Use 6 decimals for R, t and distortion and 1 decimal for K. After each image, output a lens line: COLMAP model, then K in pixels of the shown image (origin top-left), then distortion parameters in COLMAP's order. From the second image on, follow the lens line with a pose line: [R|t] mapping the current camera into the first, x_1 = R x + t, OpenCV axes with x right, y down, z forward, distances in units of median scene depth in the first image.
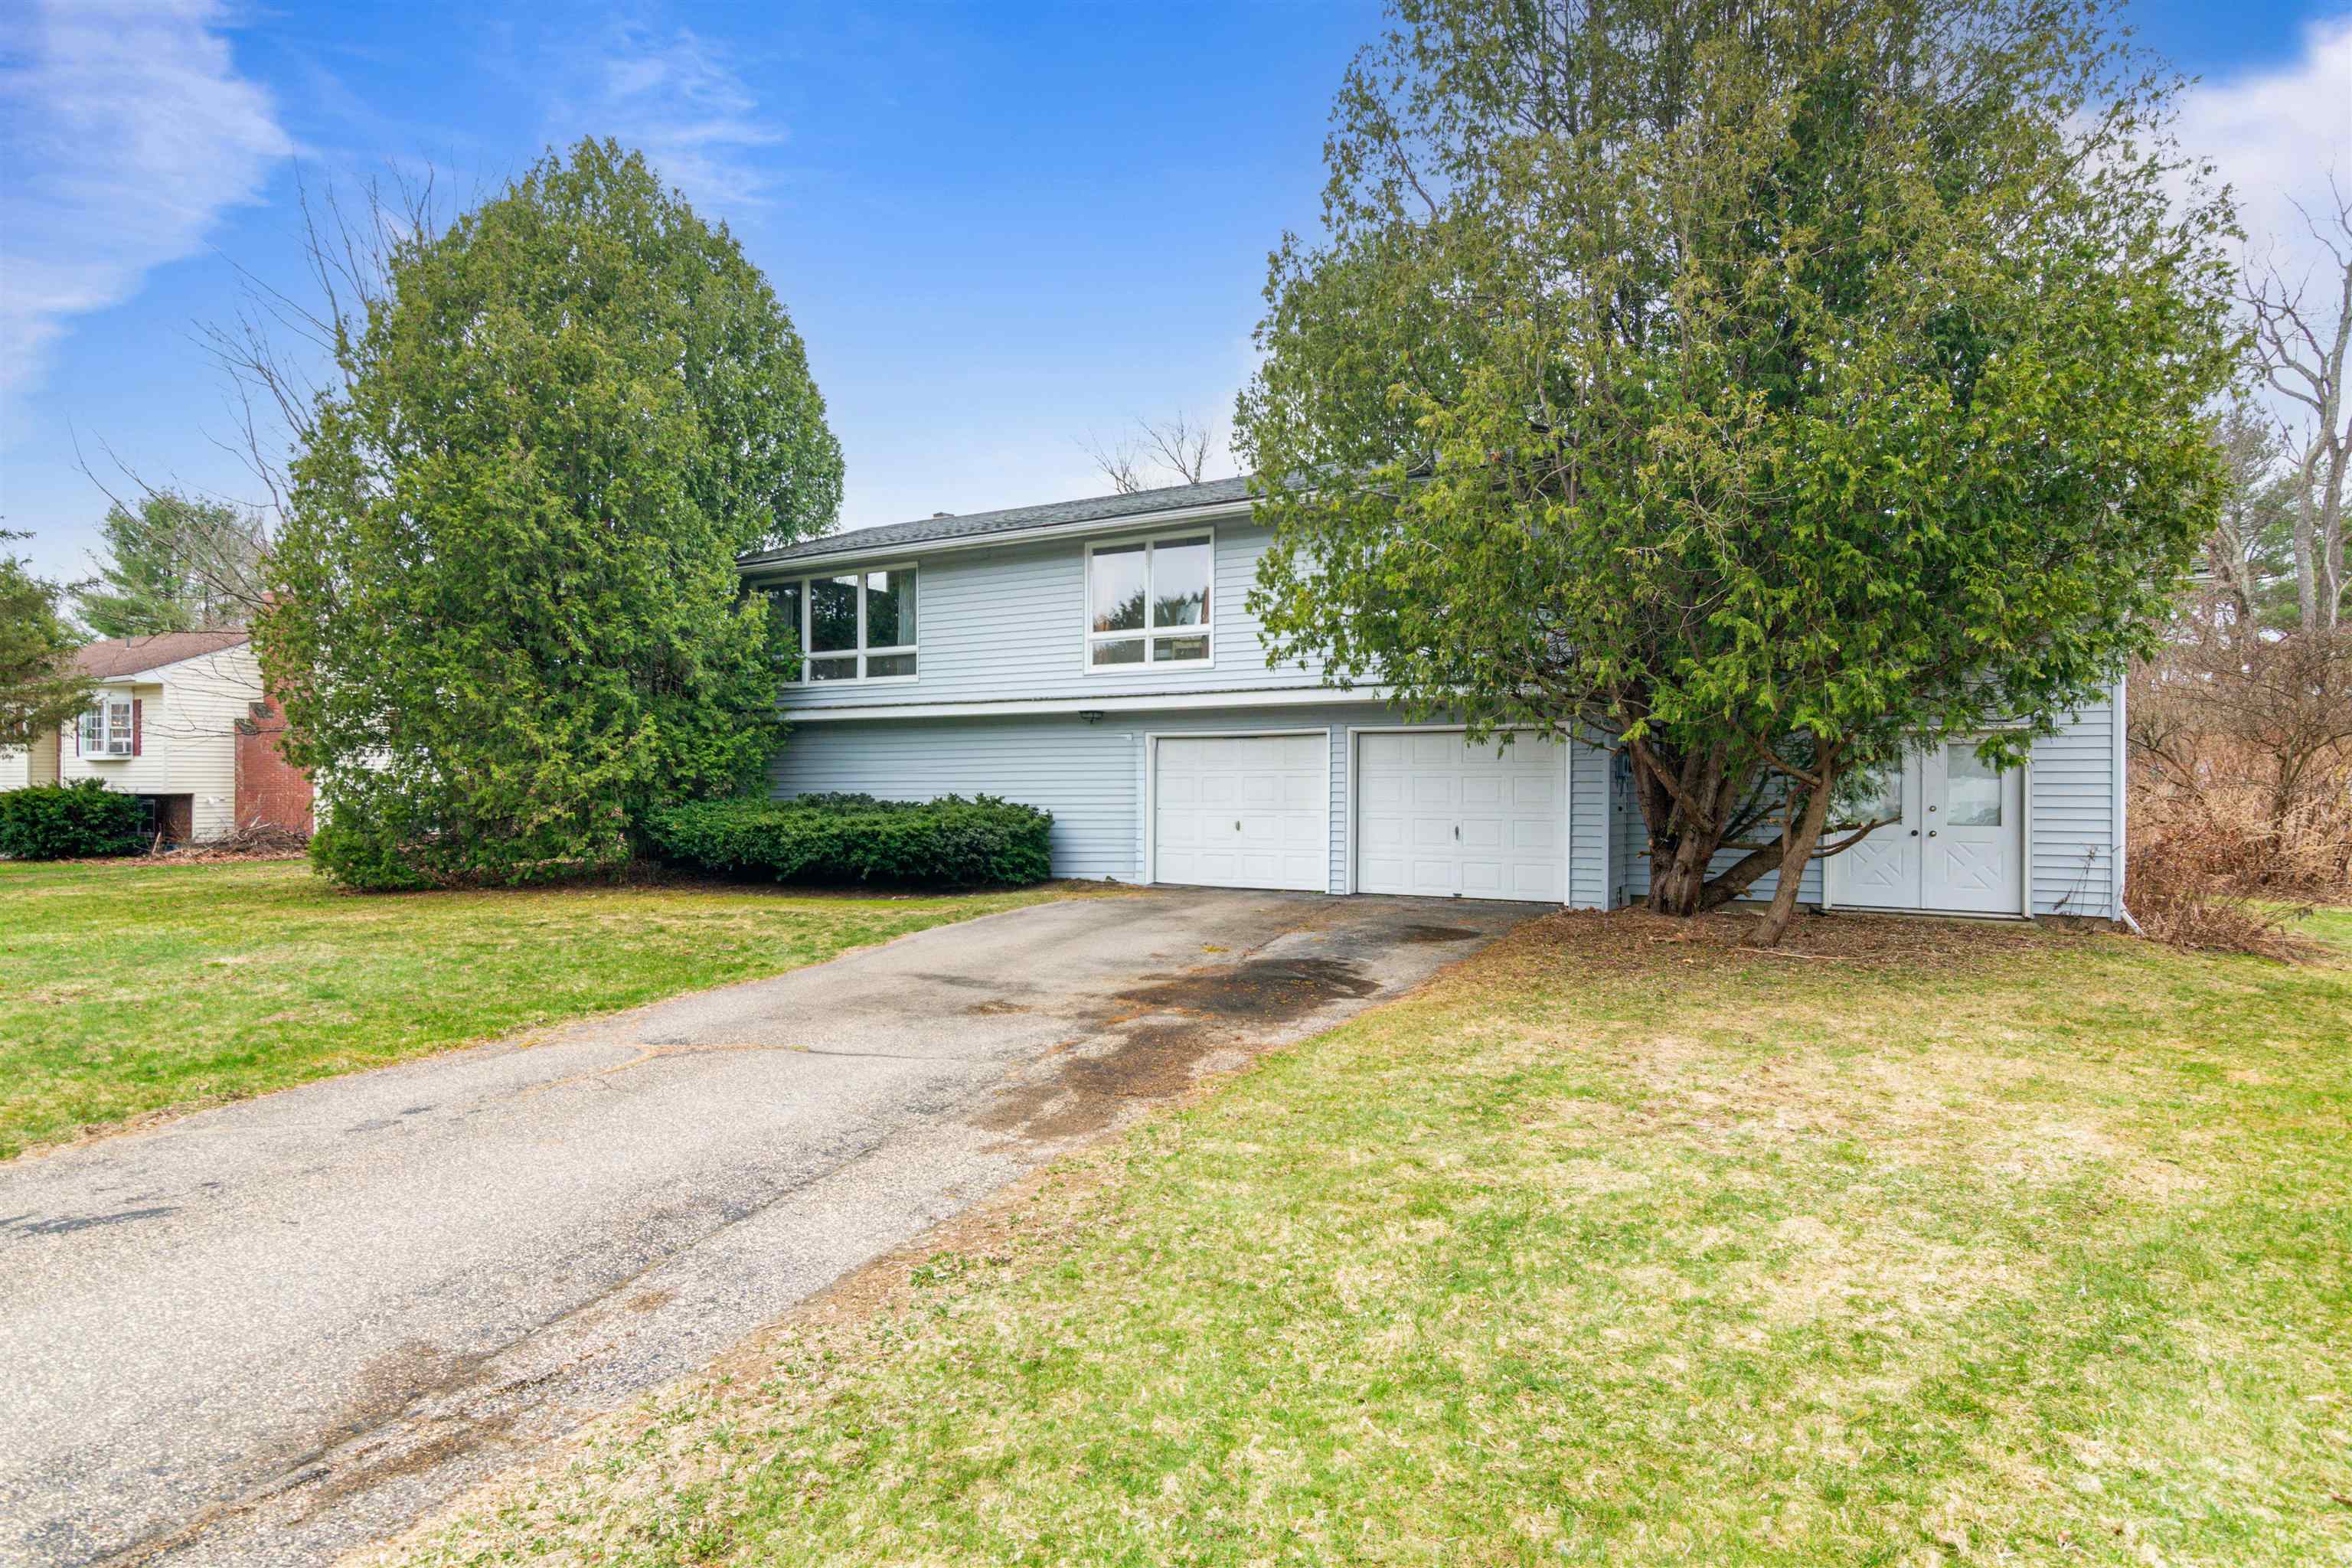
lens RADIAL K [[1143.4, 0, 1179.6], [0, 1143.4, 785.4], [0, 0, 1]] dist [-0.005975, -0.000878]
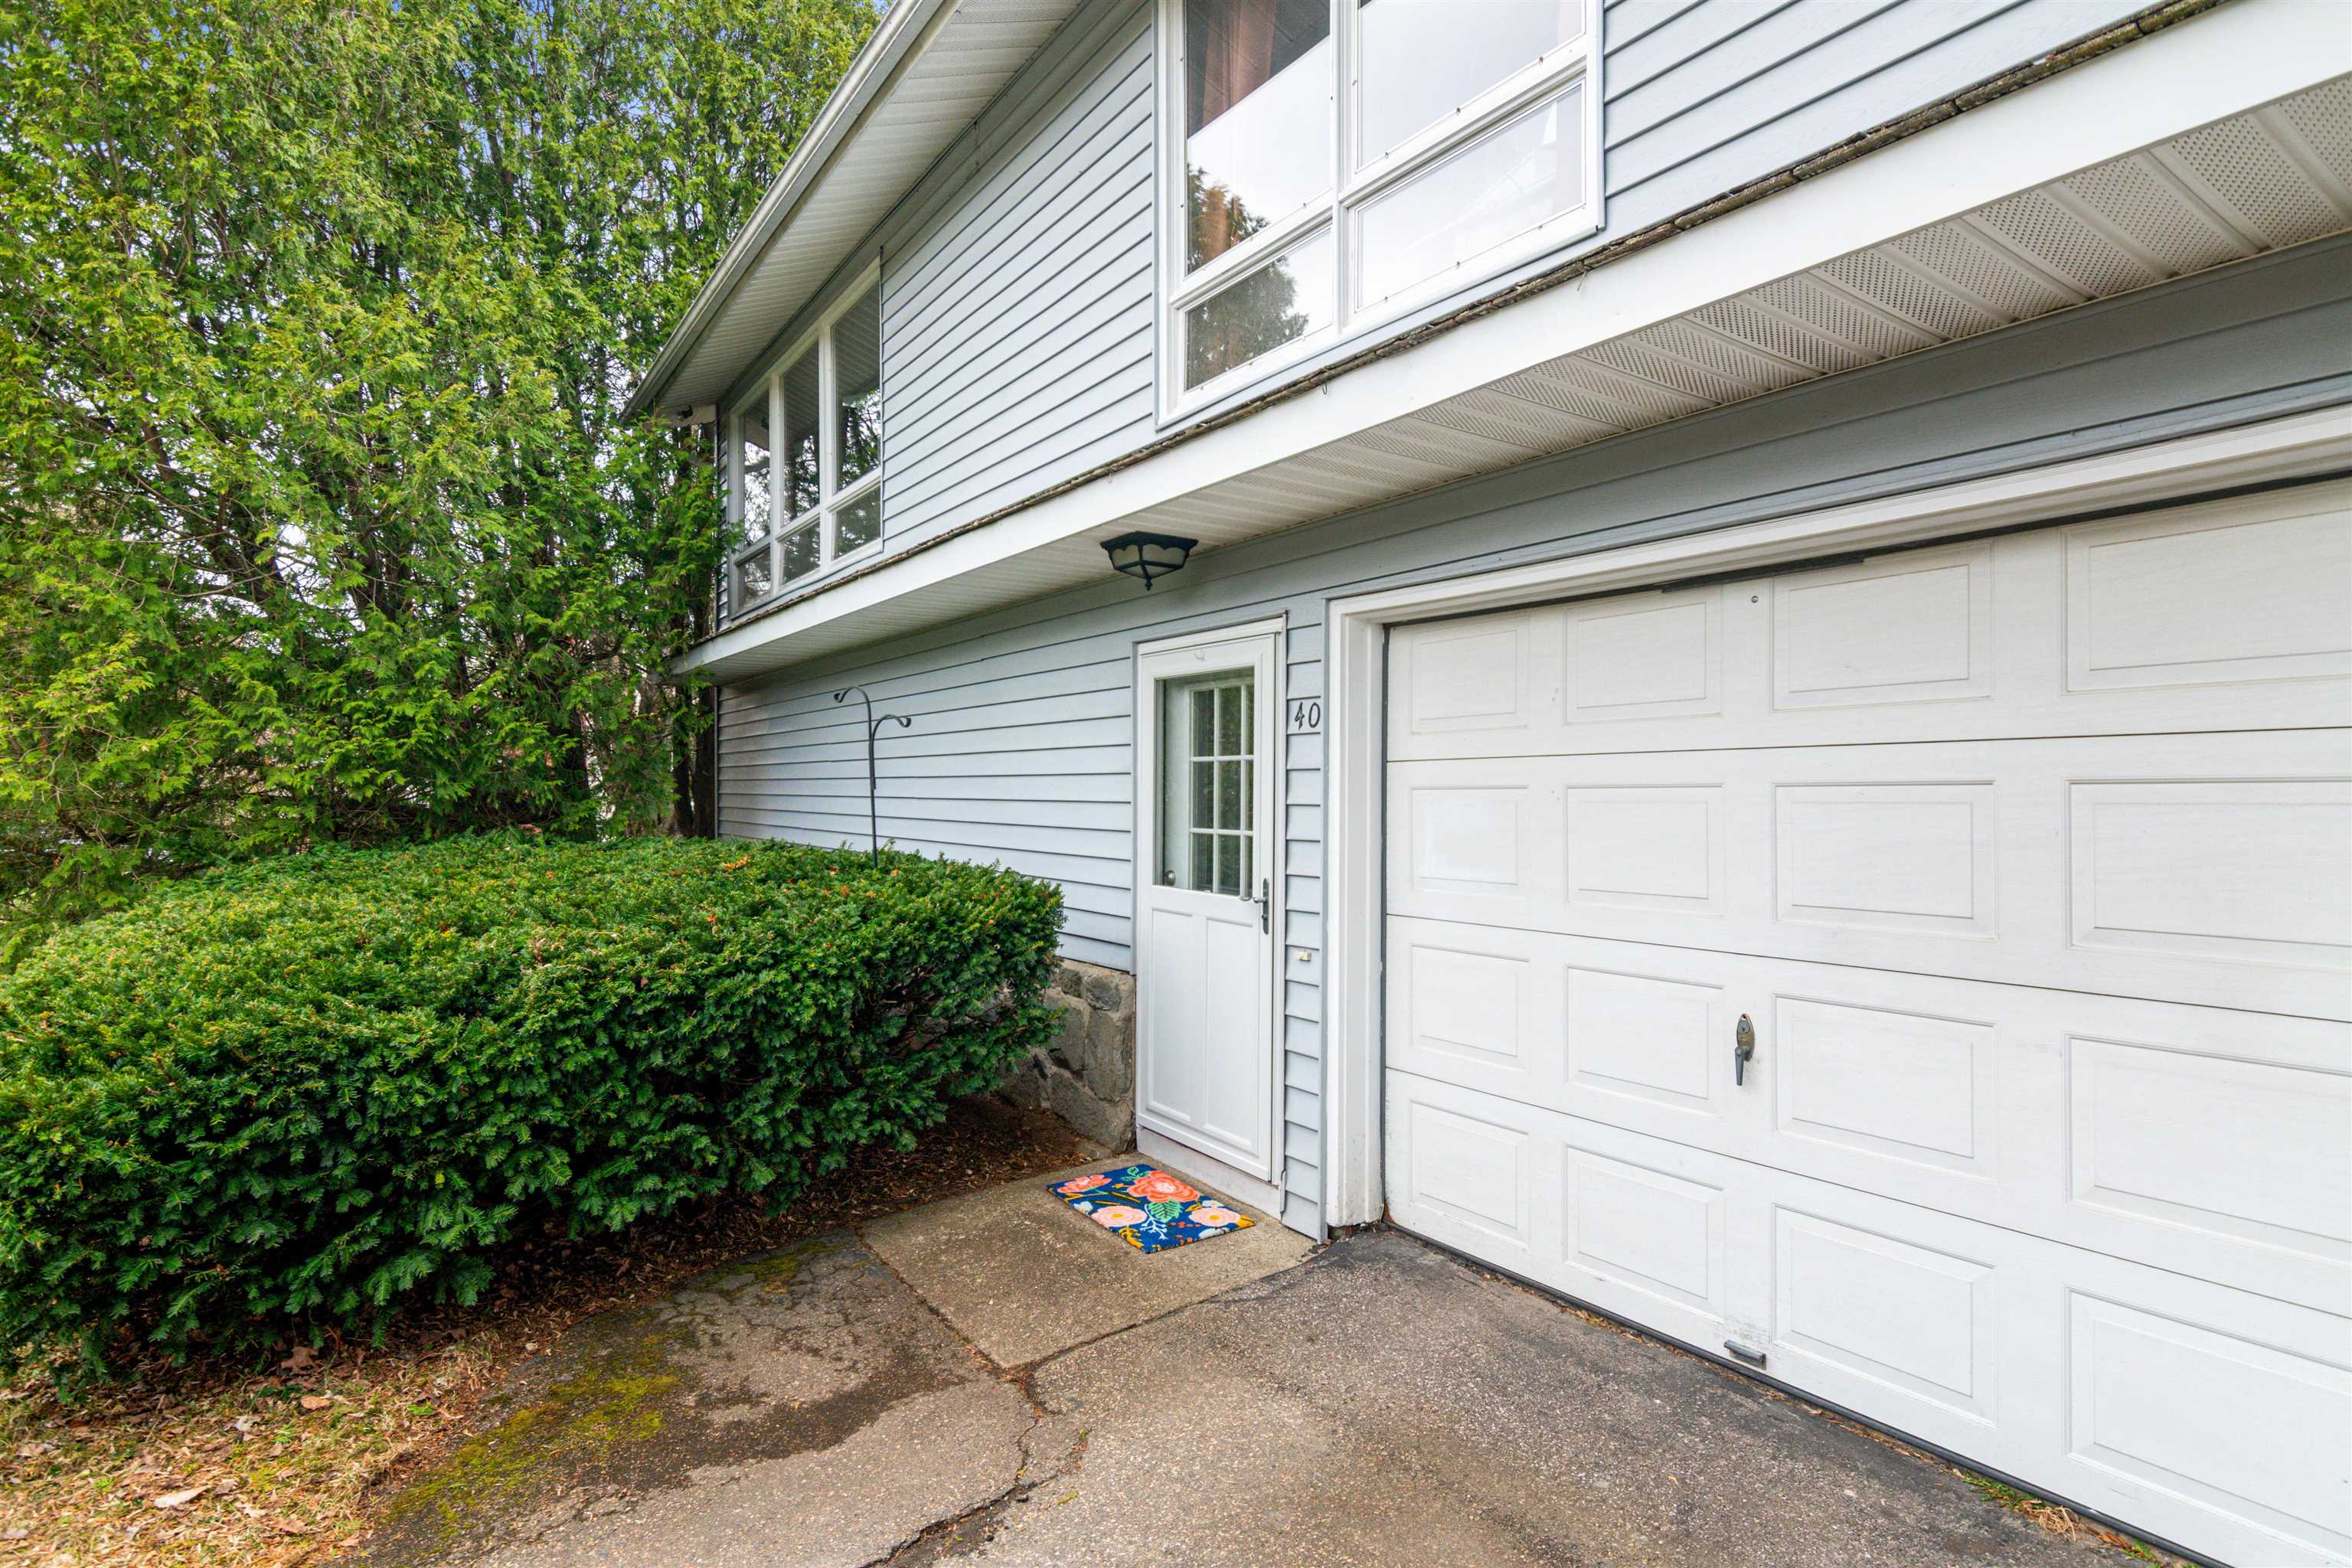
lens RADIAL K [[1143.4, 0, 1182.9], [0, 1143.4, 781.4], [0, 0, 1]] dist [-0.005975, -0.000878]
pose [[0.907973, -0.007923, -0.418953, 0.042883], [0.007959, 0.999967, -0.001660, -0.006875], [0.418952, -0.001827, 0.908007, 0.736117]]
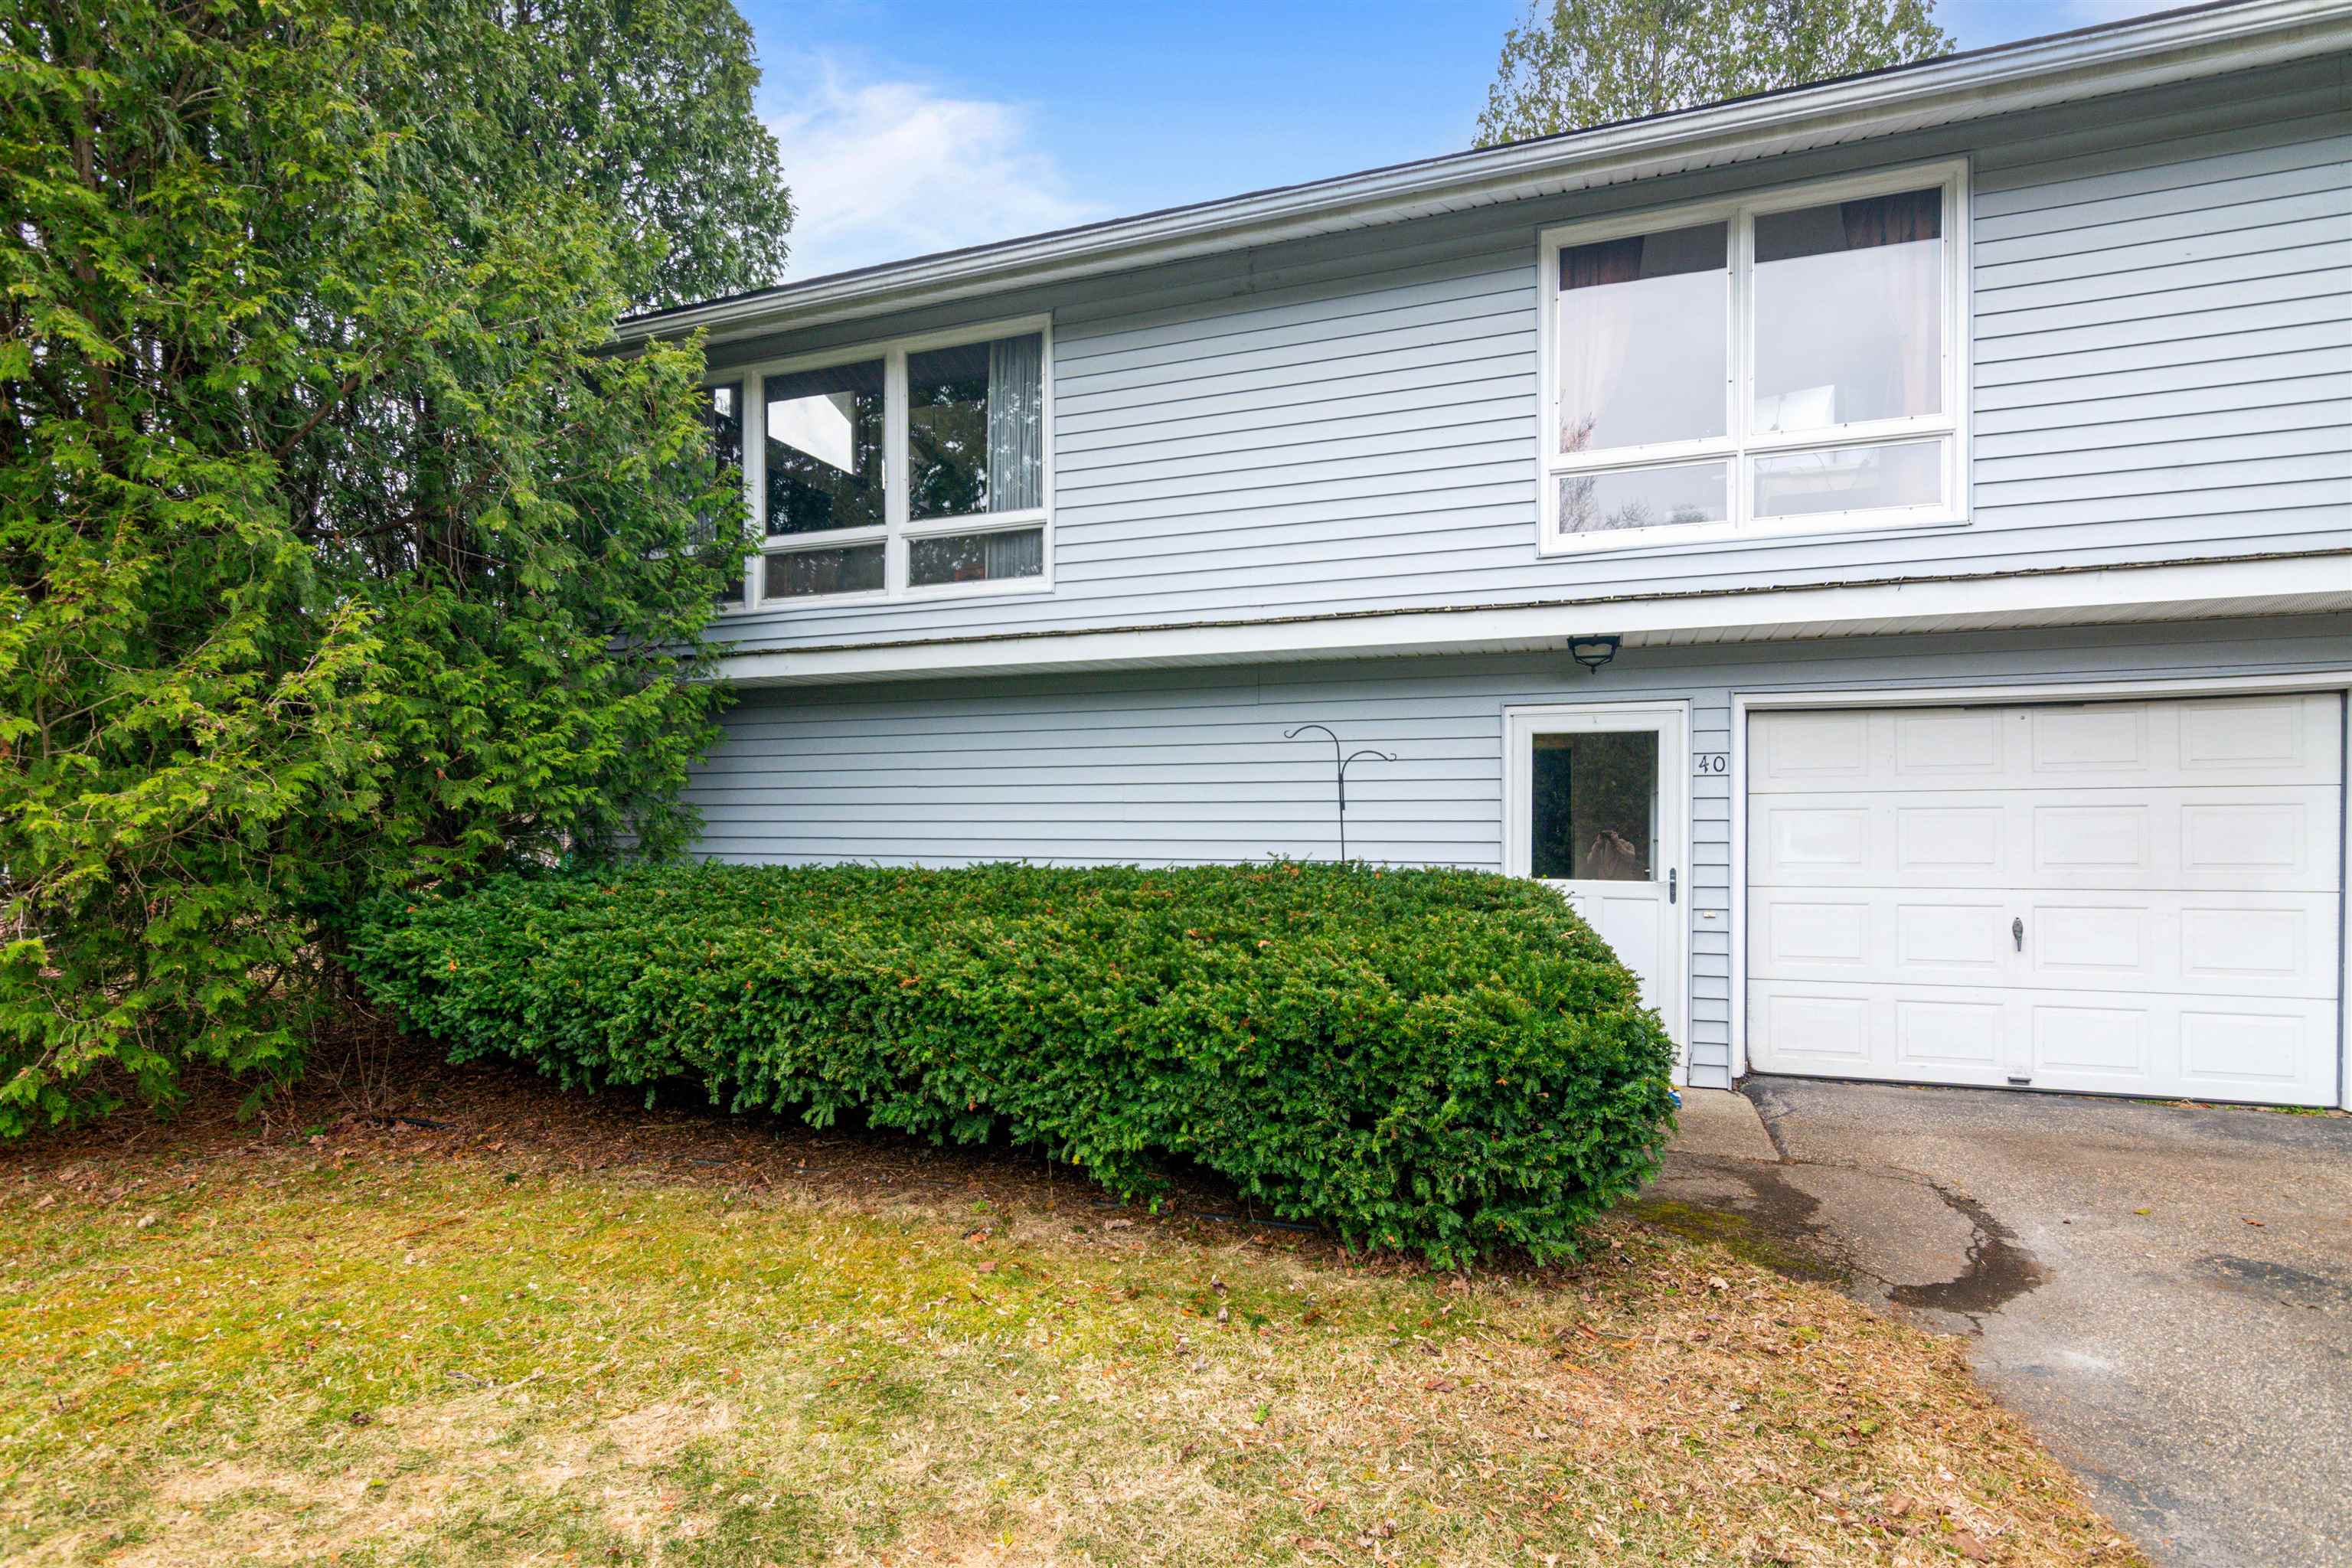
lens RADIAL K [[1112.6, 0, 1163.3], [0, 1112.6, 832.5], [0, 0, 1]] dist [-0.001538, 0.002289]
pose [[0.986617, -0.005455, 0.162961, -0.279808], [0.003827, 0.999940, 0.010302, -0.002495], [-0.163007, -0.009540, 0.986579, 0.625454]]
